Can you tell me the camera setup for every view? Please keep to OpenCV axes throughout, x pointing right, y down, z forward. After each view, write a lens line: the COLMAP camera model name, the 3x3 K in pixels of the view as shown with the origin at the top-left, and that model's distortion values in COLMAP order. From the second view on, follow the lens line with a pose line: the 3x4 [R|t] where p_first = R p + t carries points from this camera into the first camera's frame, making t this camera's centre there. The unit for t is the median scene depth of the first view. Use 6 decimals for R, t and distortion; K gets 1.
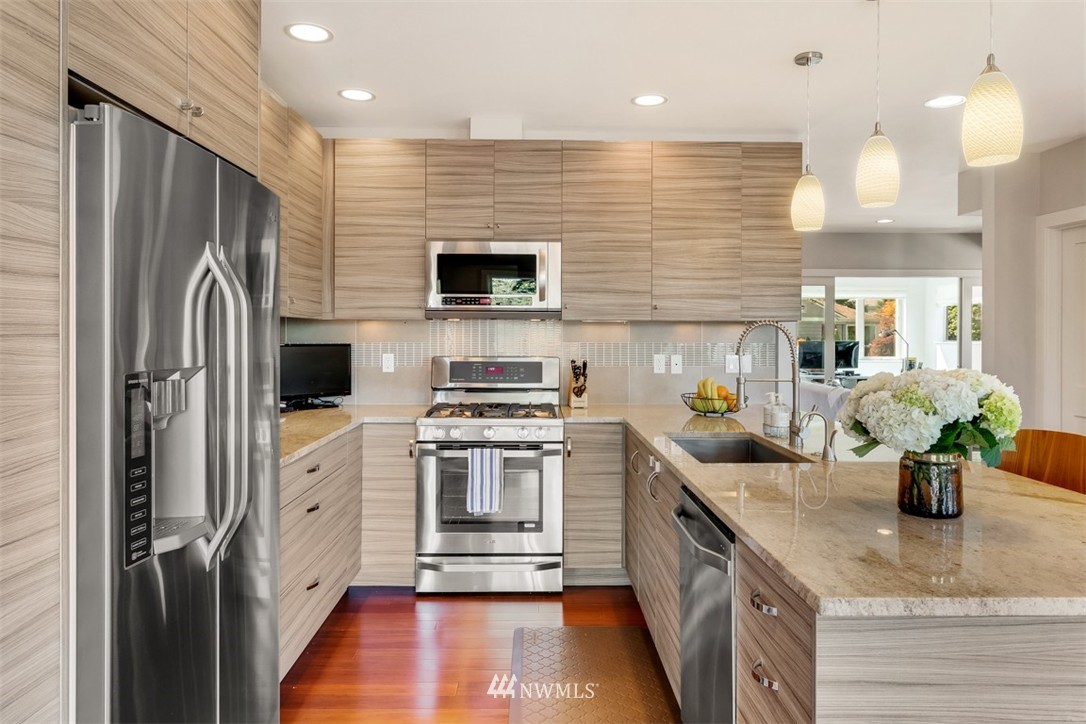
lens RADIAL K [[700.1, 0, 540.9], [0, 700.1, 332.5], [0, 0, 1]] dist [-0.004383, -0.001332]
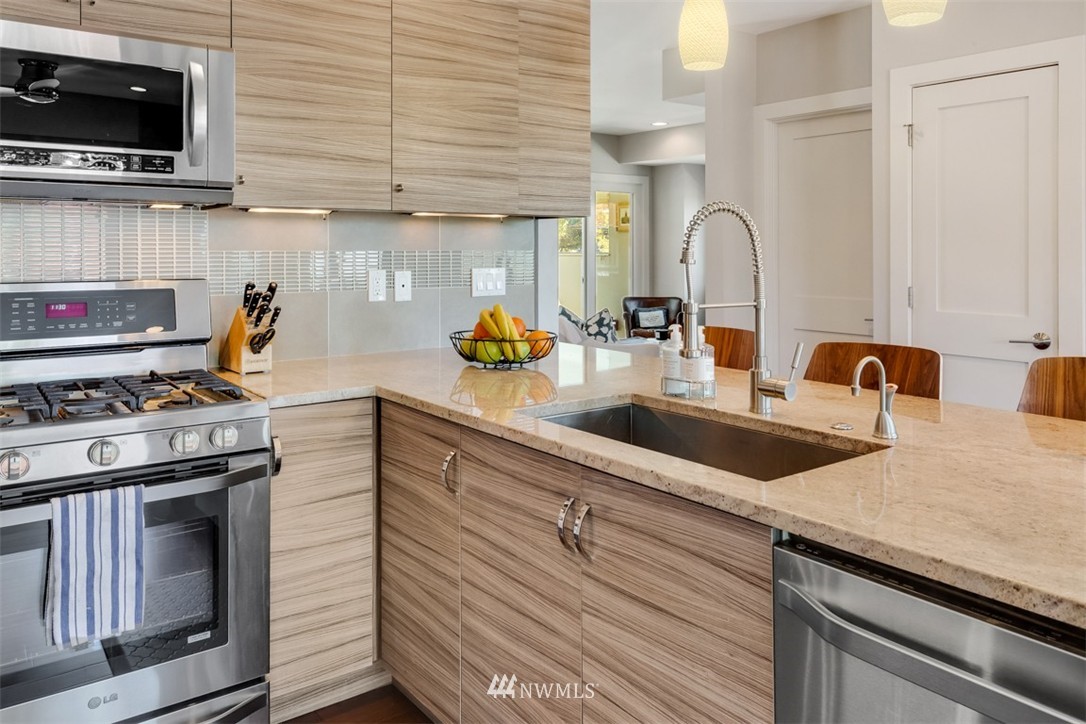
lens RADIAL K [[823.6, 0, 546.1], [0, 823.6, 245.0], [0, 0, 1]] dist [0.010103, 0.003058]
pose [[0.807260, -0.001859, 0.590193, -0.141251], [0.004792, 0.999983, -0.003404, 0.014016], [-0.590176, 0.005576, 0.807255, 0.374683]]
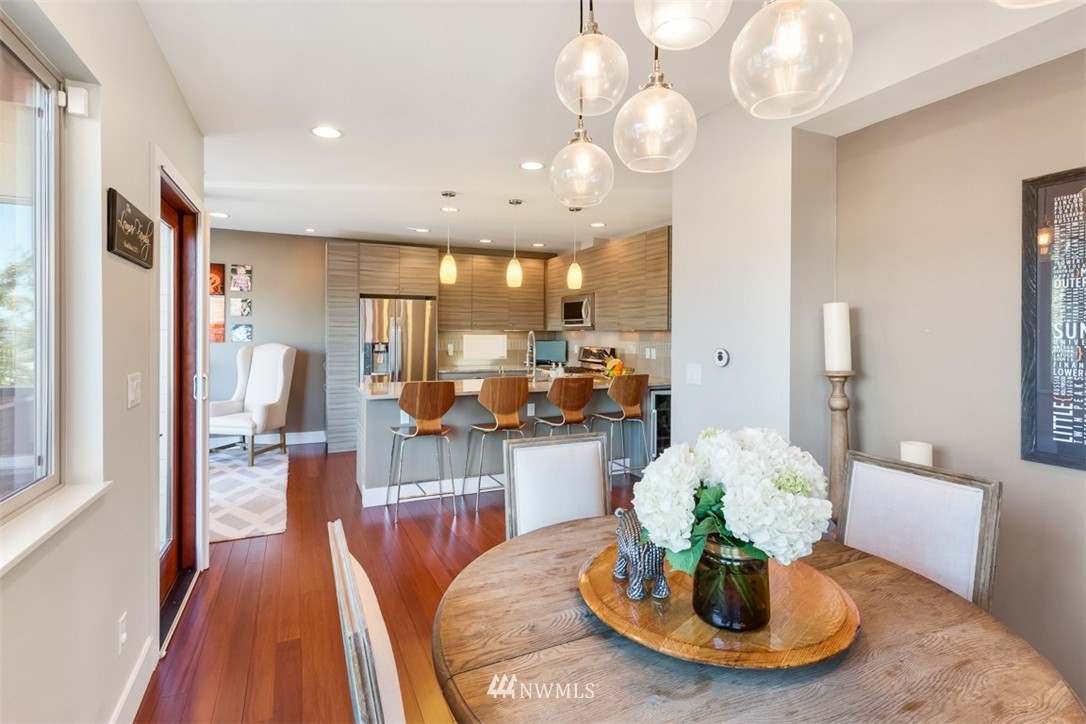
lens RADIAL K [[524.6, 0, 542.9], [0, 524.6, 332.4], [0, 0, 1]] dist [-0.000153, 0.000063]
pose [[0.407131, -0.002604, -0.913366, 1.428705], [-0.003142, 0.999986, -0.004251, -0.003691], [0.913364, 0.004601, 0.407117, 0.201283]]
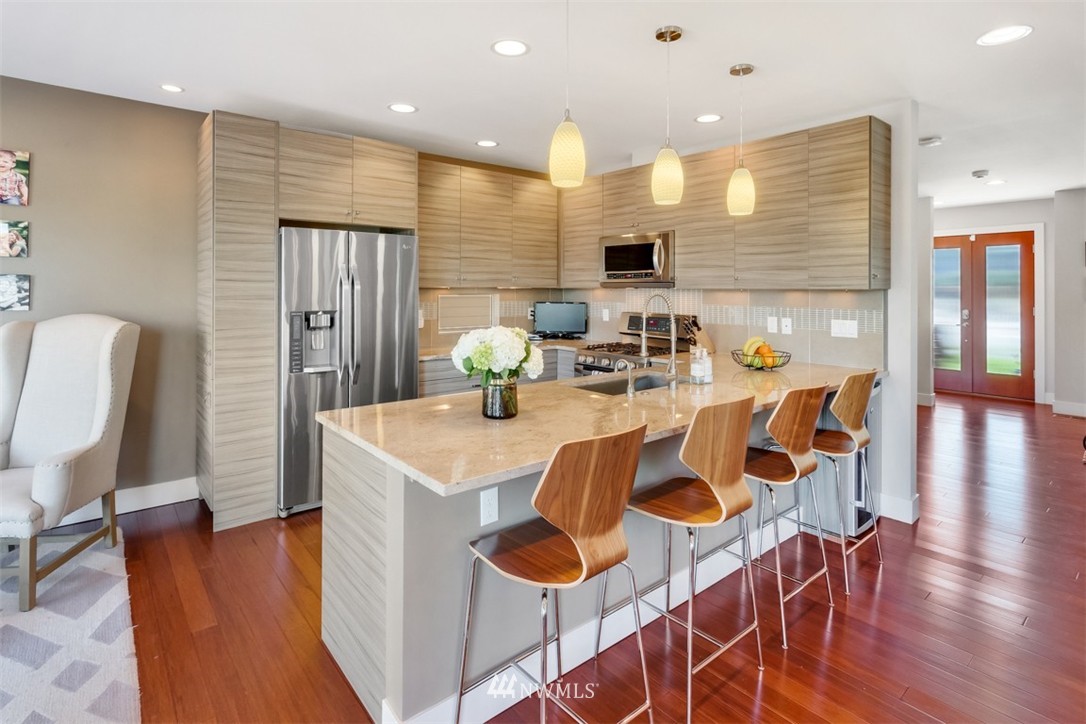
lens RADIAL K [[534.0, 0, 541.2], [0, 534.0, 288.2], [0, 0, 1]] dist [0.001403, 0.000576]
pose [[0.622762, 0.000629, -0.782411, 0.688186], [-0.004635, 0.999985, -0.002885, -0.013775], [0.782398, 0.005424, 0.622755, 0.138937]]
